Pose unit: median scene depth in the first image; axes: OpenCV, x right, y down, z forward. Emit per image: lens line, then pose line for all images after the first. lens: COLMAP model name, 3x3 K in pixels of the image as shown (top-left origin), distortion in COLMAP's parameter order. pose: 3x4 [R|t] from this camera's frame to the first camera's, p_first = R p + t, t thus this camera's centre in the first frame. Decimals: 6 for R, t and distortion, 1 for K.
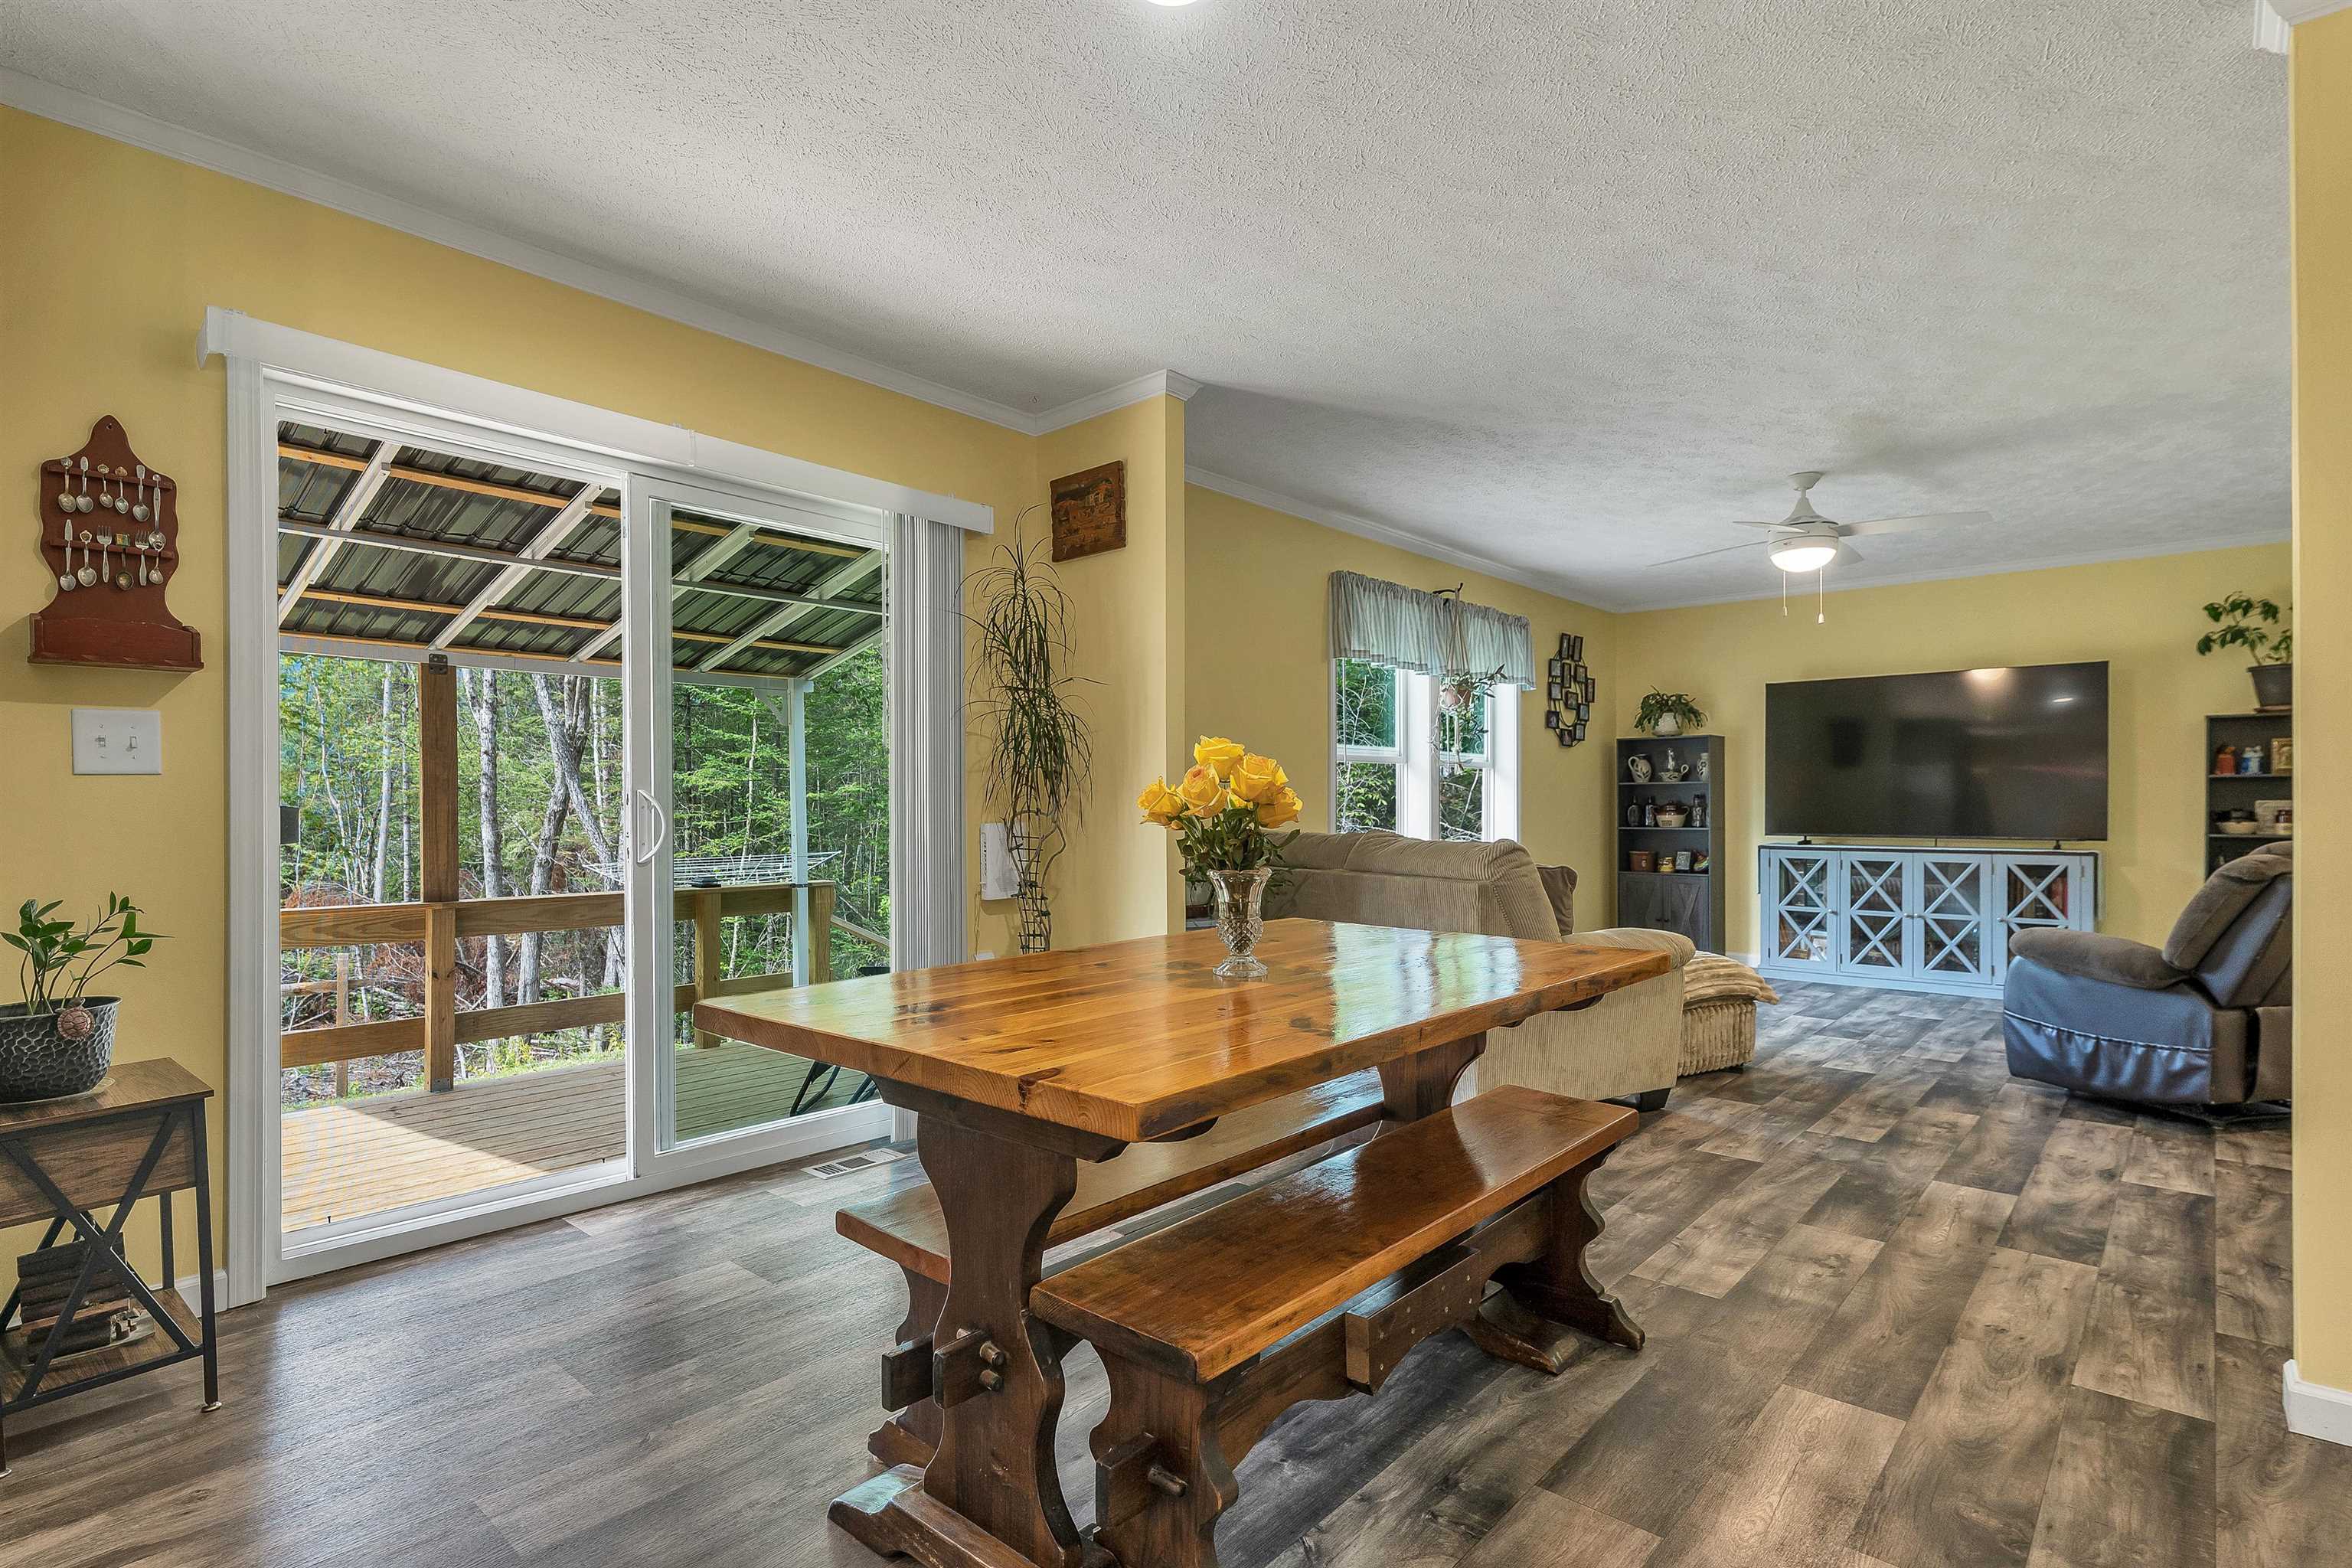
lens RADIAL K [[1156.2, 0, 1172.6], [0, 1156.2, 808.8], [0, 0, 1]] dist [0.002039, 0.000638]
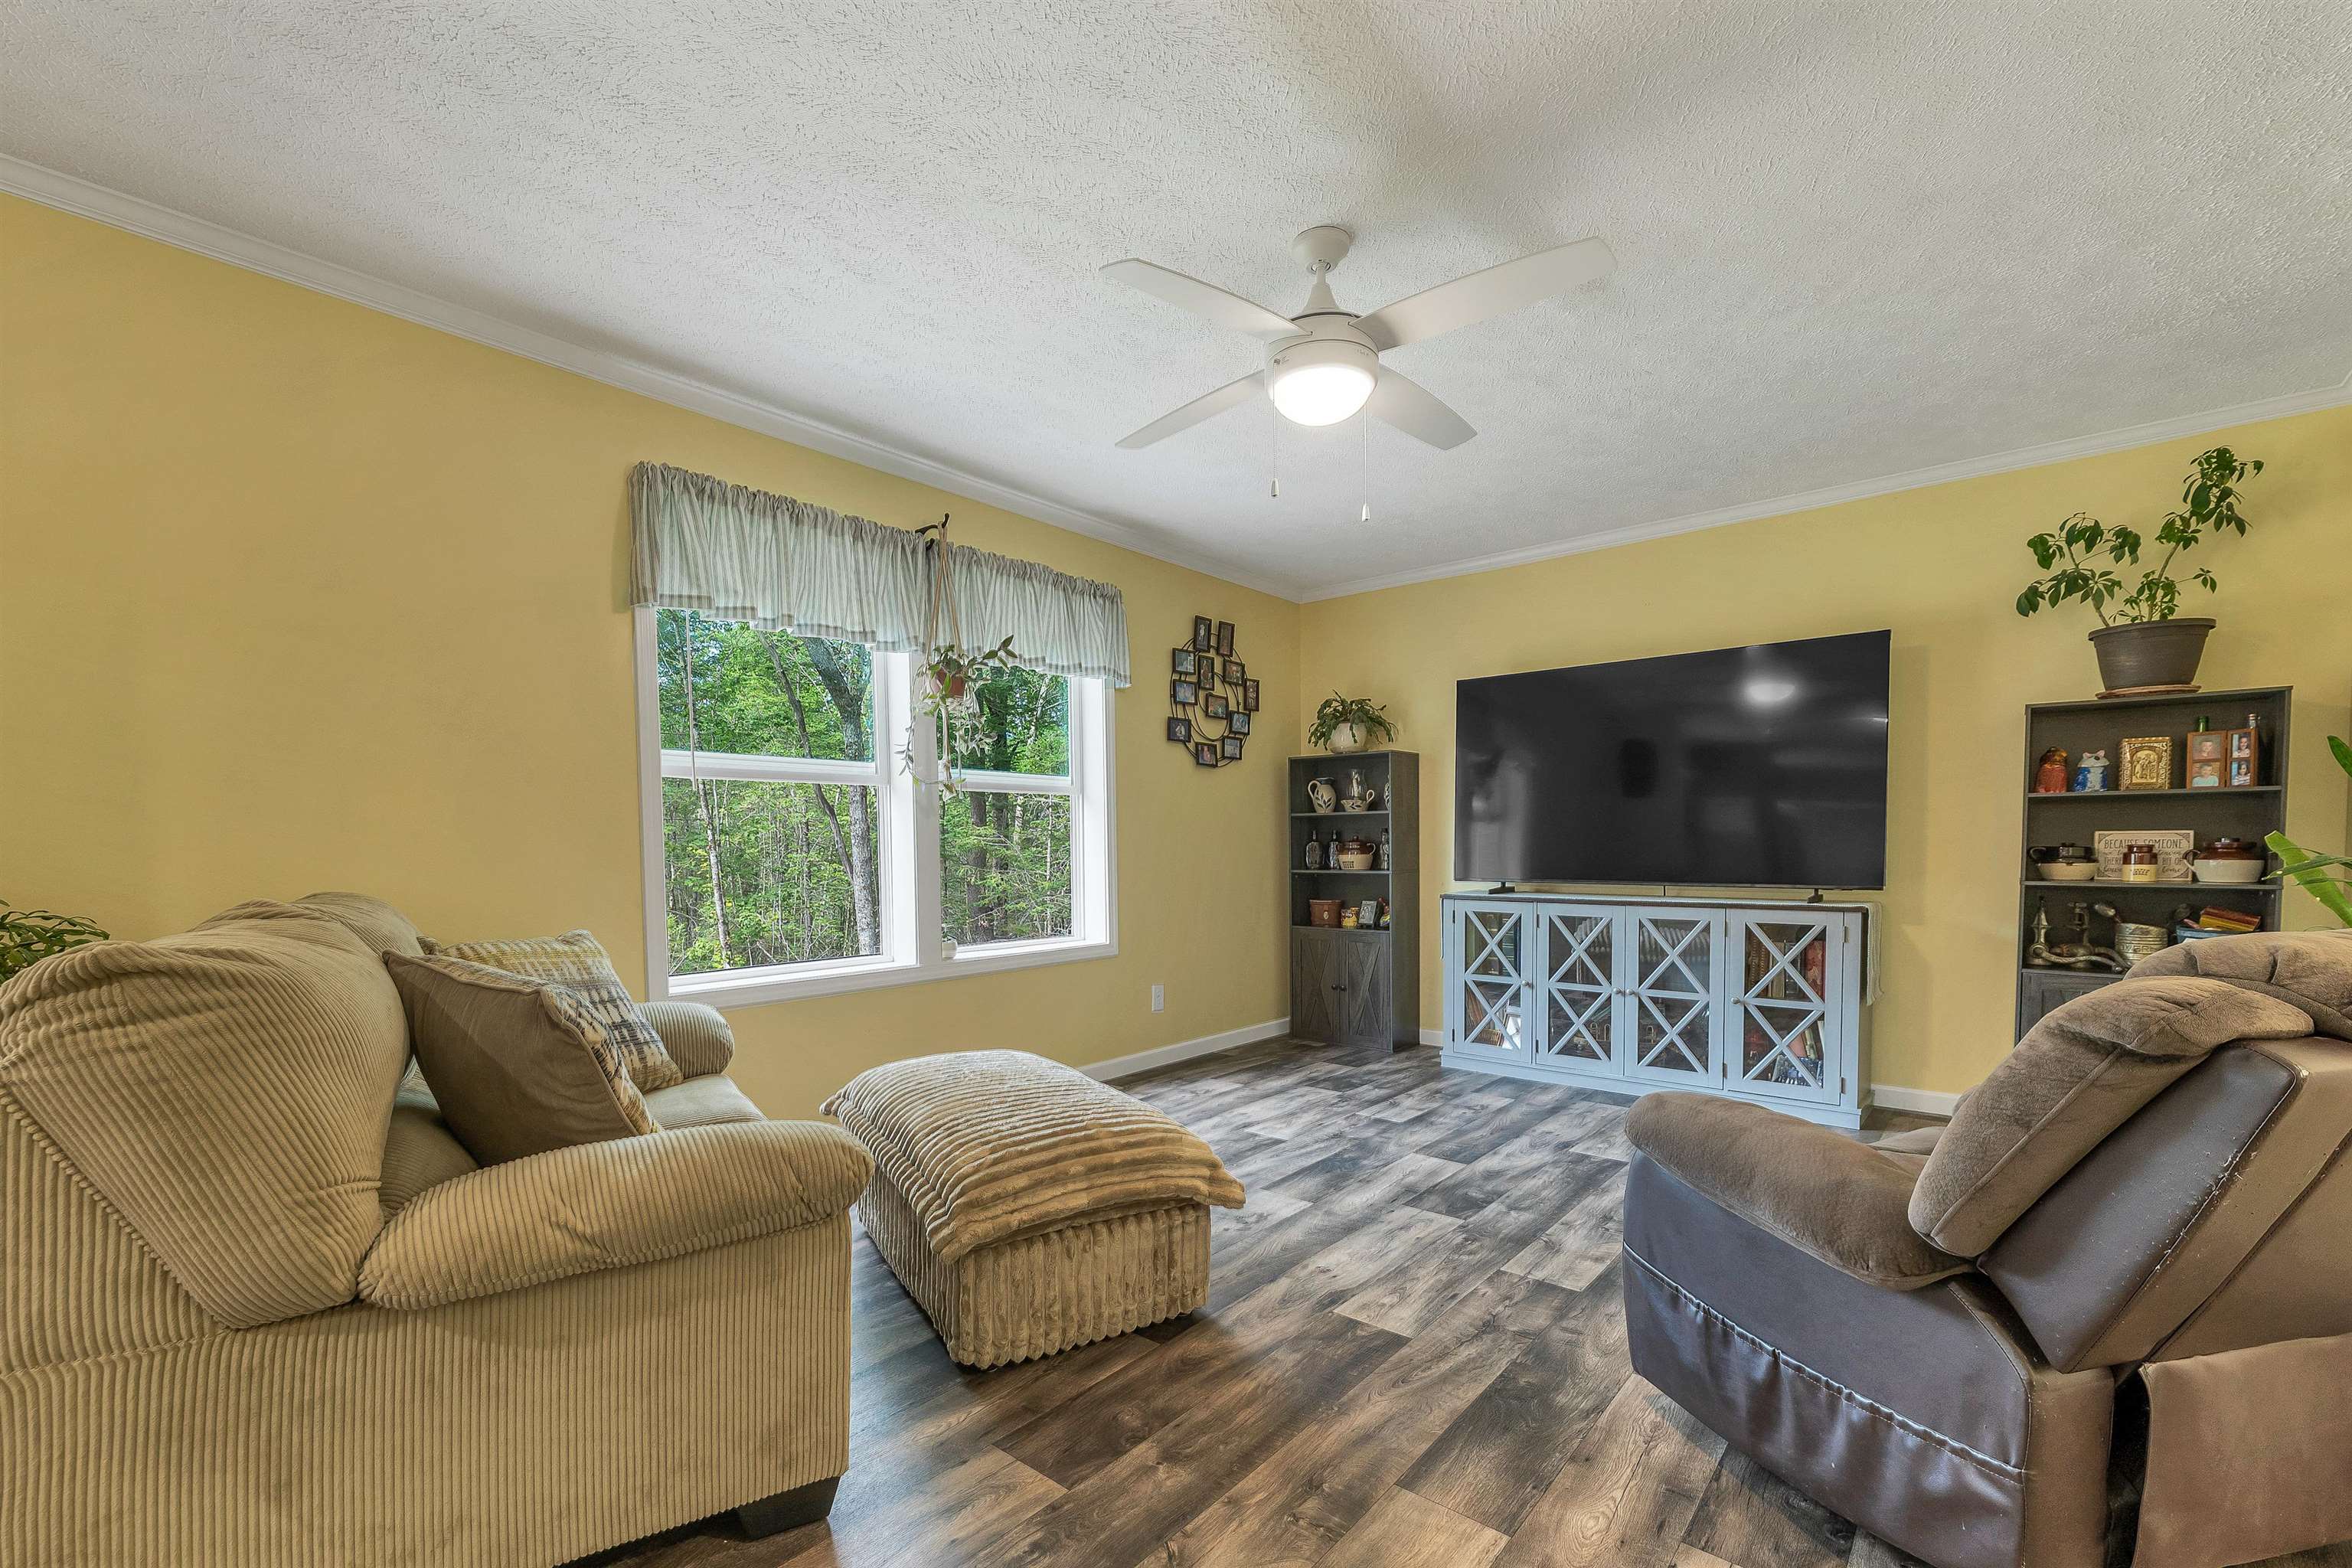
lens RADIAL K [[1001.3, 0, 1171.9], [0, 1001.3, 873.9], [0, 0, 1]] dist [0.013601, -0.000134]
pose [[0.999625, -0.006728, 0.026536, 0.378827], [0.005998, 0.999605, 0.027474, -0.001228], [-0.026710, -0.027305, 0.999270, 0.422784]]
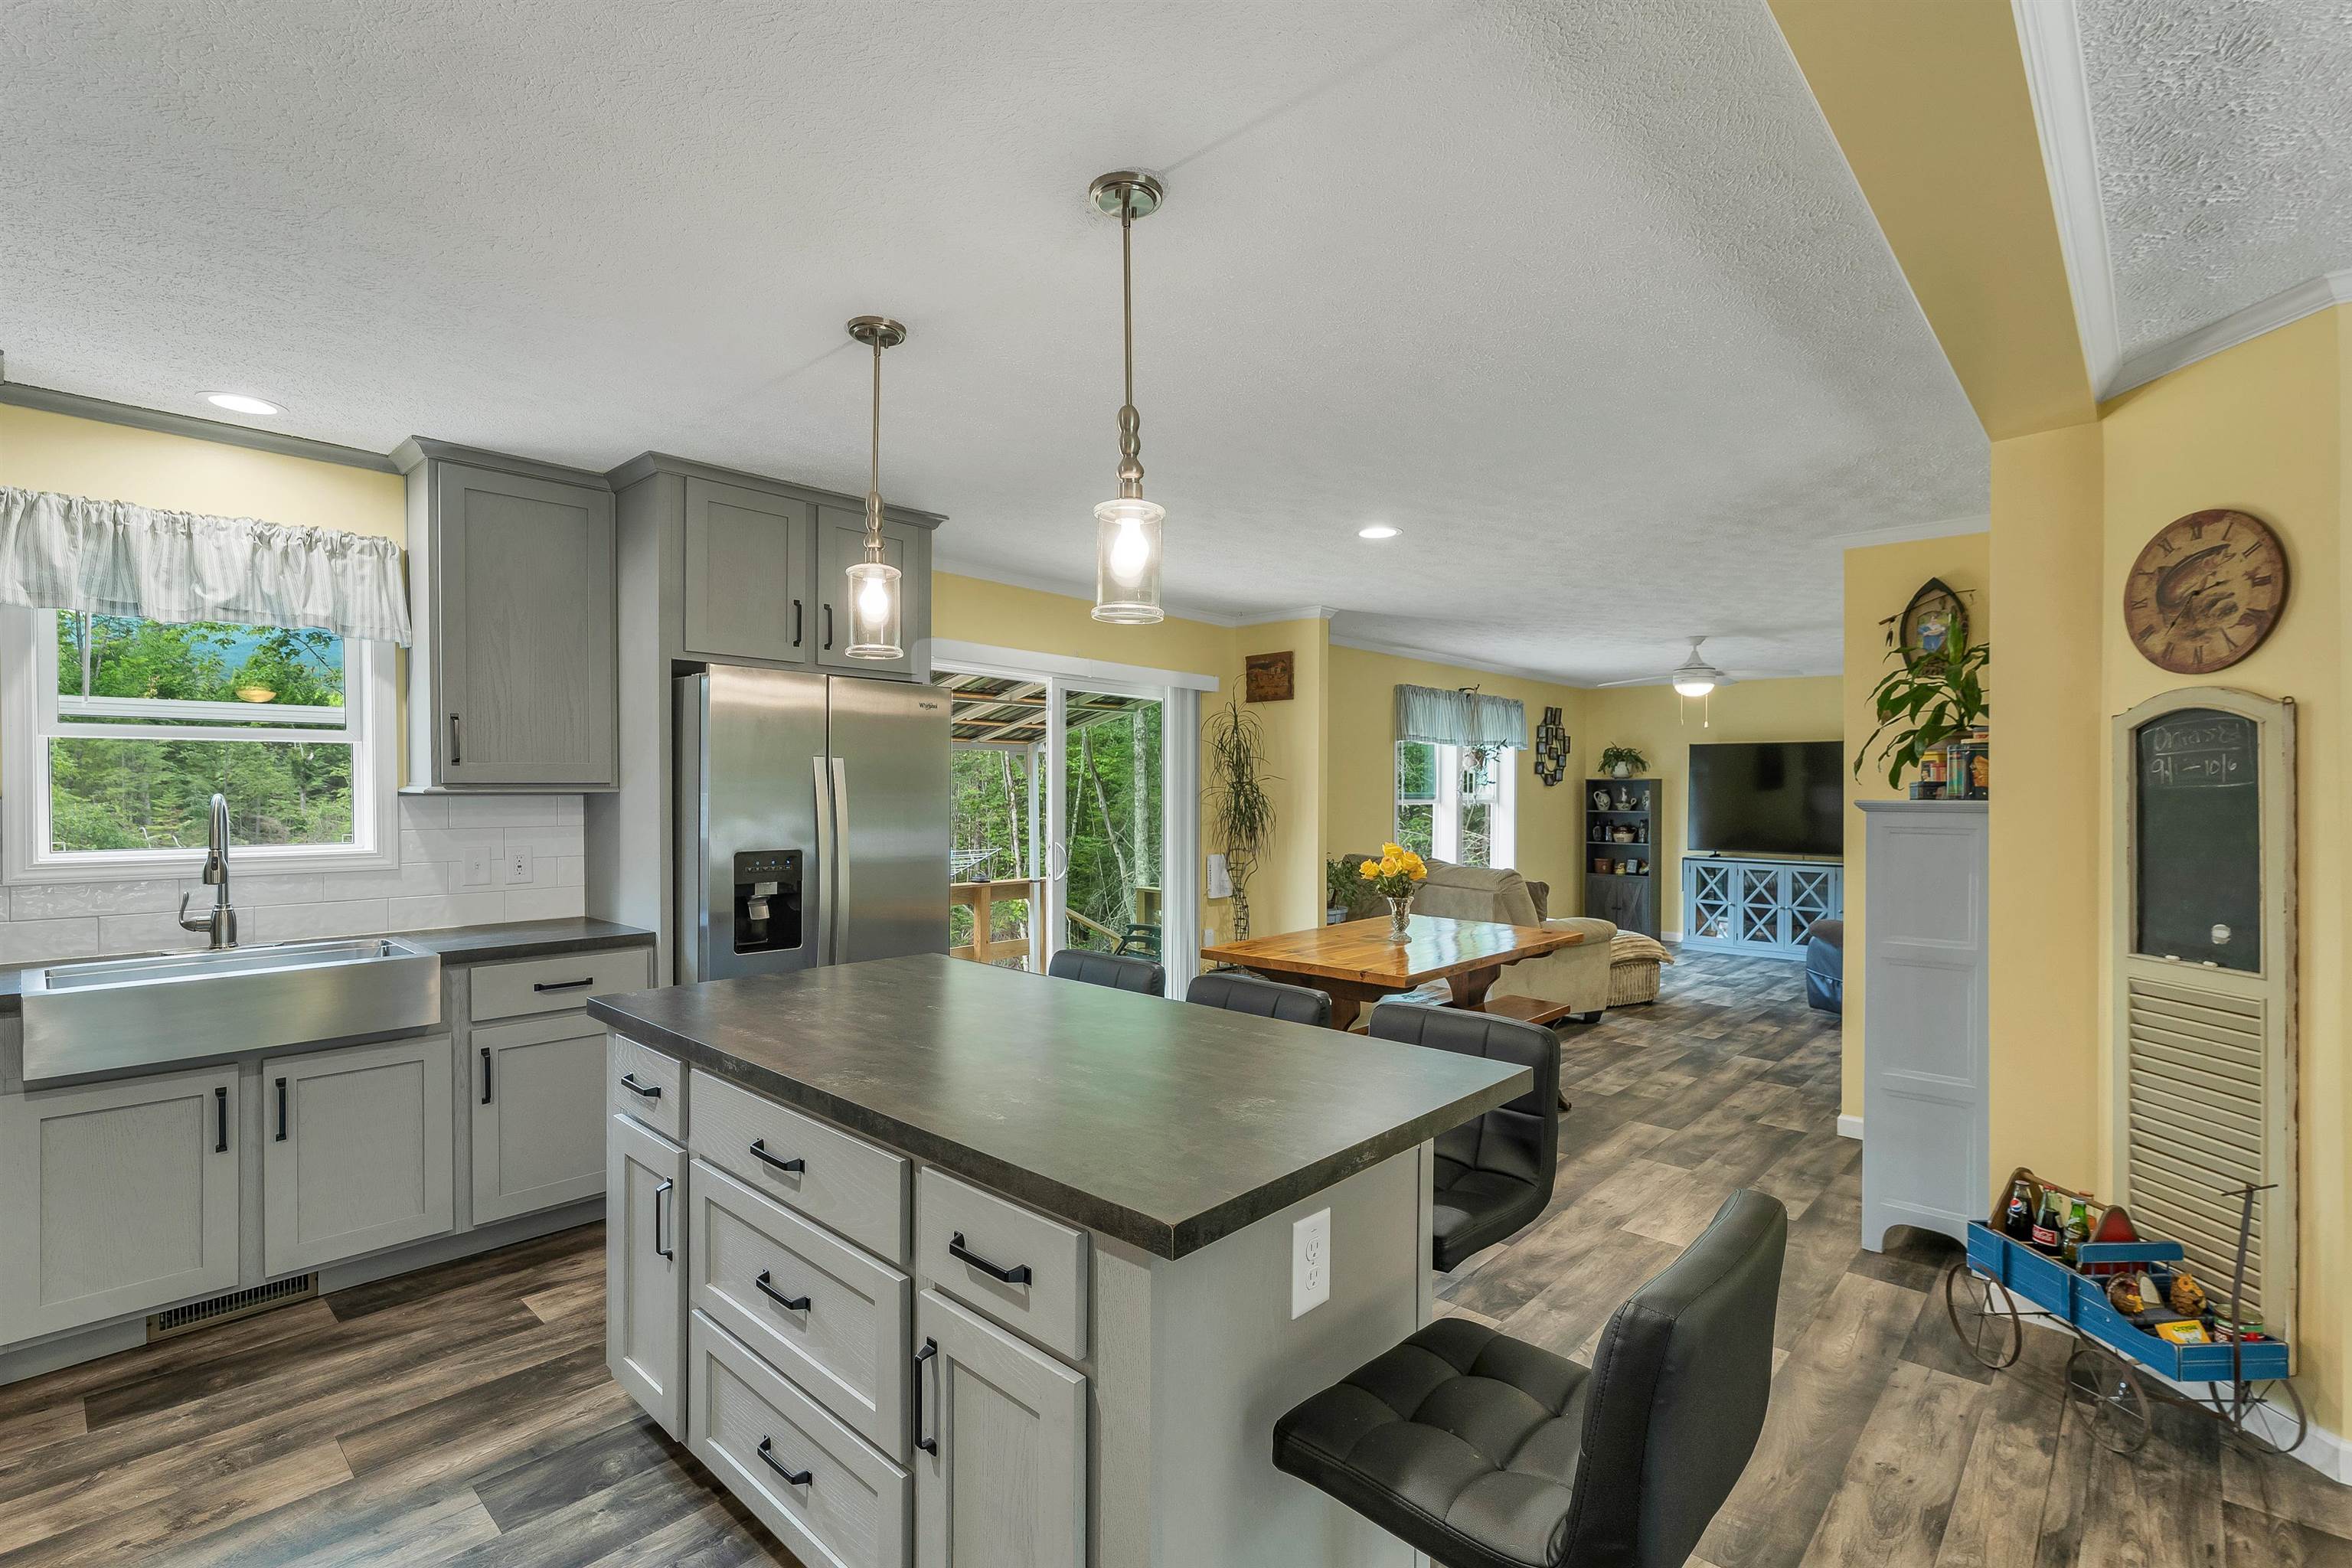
lens RADIAL K [[1068.3, 0, 1175.2], [0, 1068.3, 792.0], [0, 0, 1]] dist [0.001085, -0.000123]
pose [[0.999834, 0.007624, -0.016560, -0.125200], [-0.007627, 0.999971, -0.000146, -0.054089], [0.016558, 0.000272, 0.999863, -0.411862]]
